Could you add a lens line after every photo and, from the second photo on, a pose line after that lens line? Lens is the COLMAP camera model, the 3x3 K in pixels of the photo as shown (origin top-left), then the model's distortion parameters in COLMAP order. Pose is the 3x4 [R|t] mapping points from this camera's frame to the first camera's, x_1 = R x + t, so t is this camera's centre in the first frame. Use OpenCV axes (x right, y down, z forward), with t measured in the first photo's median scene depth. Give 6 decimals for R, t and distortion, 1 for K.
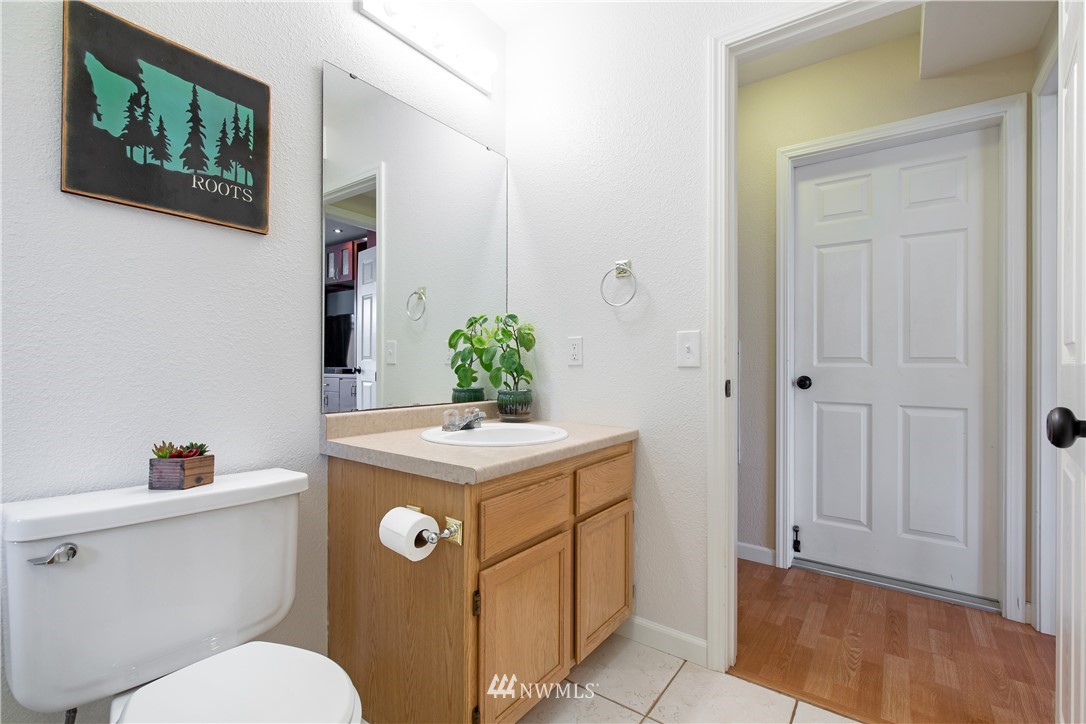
lens RADIAL K [[493.7, 0, 547.2], [0, 493.7, 364.9], [0, 0, 1]] dist [0.010884, -0.001061]
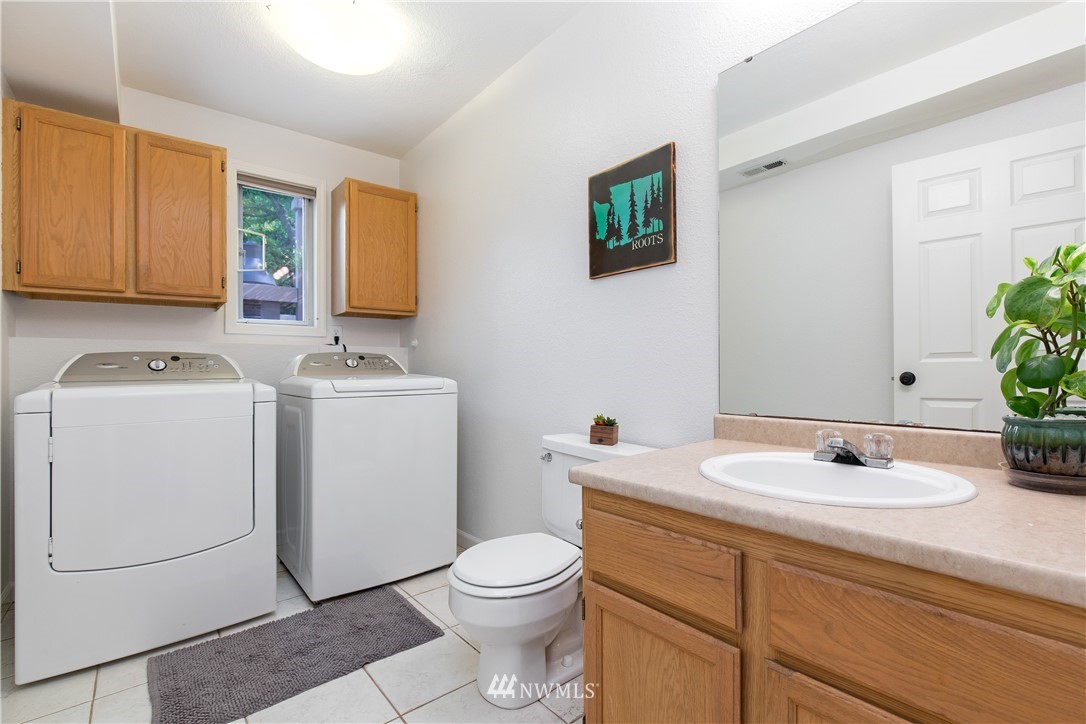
lens RADIAL K [[493.7, 0, 551.4], [0, 493.7, 368.4], [0, 0, 1]] dist [0.010884, -0.001061]
pose [[-0.239113, -0.005707, -0.970975, 0.754866], [0.008445, 0.999933, -0.007957, 0.010289], [0.970955, -0.010103, -0.239049, 1.062827]]
